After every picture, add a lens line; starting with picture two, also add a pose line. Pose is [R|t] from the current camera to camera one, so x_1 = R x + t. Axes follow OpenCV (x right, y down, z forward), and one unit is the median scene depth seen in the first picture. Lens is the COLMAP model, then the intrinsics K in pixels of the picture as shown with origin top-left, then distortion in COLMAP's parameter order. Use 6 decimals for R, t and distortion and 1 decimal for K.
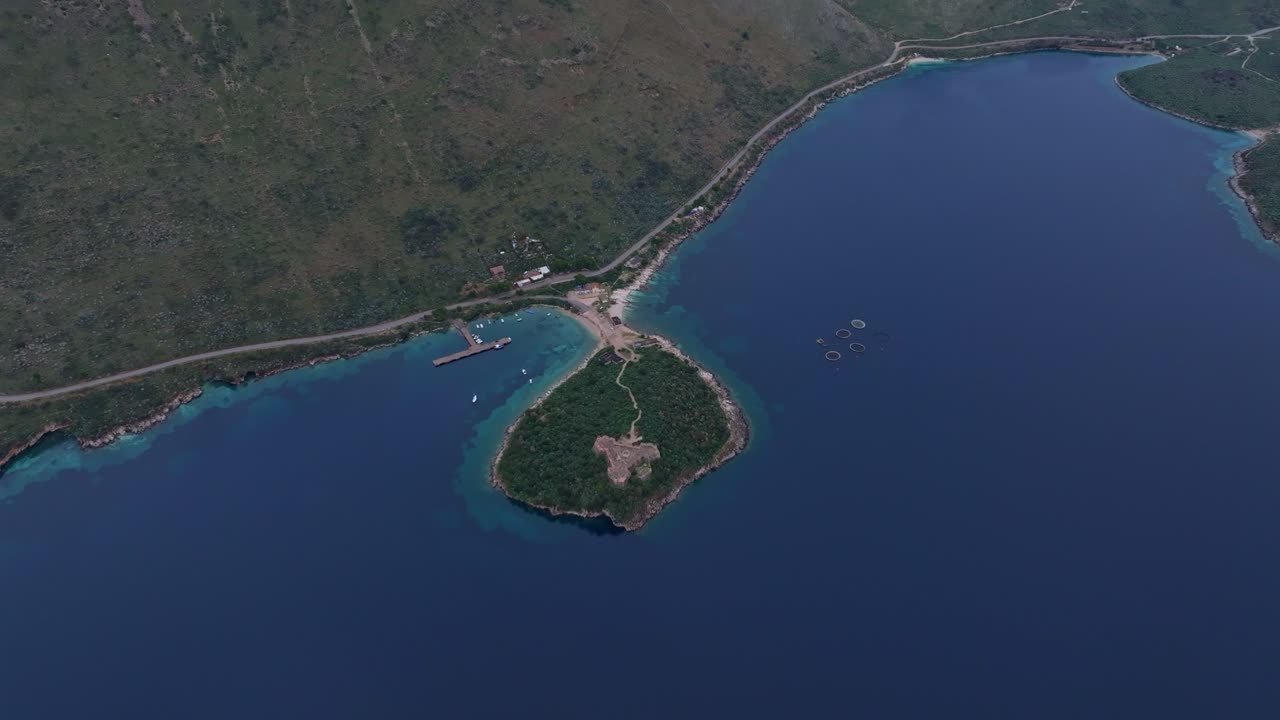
lens RADIAL K [[898.2, 0, 644.9], [0, 898.2, 360.6], [0, 0, 1]] dist [0.006132, 0.003083]
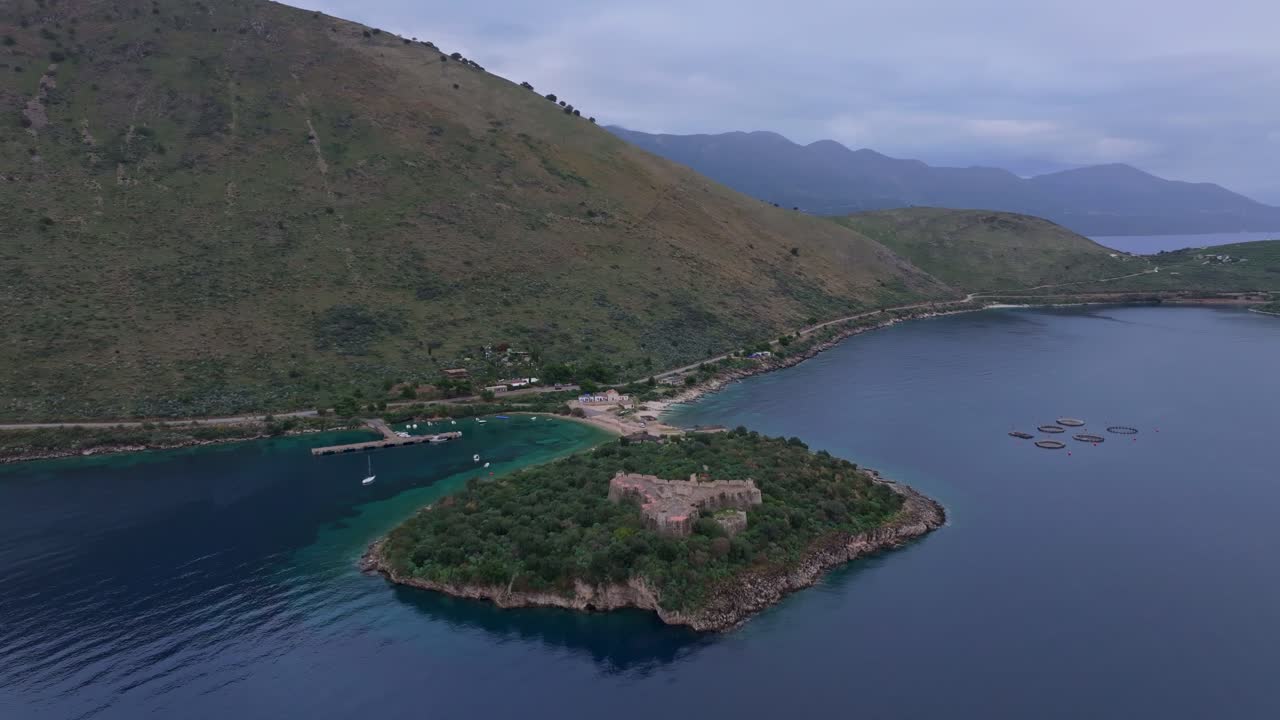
lens RADIAL K [[898.2, 0, 644.9], [0, 898.2, 360.6], [0, 0, 1]] dist [0.006132, 0.003083]
pose [[0.999904, -0.008527, -0.010916, -0.025083], [0.001815, 0.861925, -0.507033, 0.197025], [0.013732, 0.506965, 0.861857, 0.438727]]
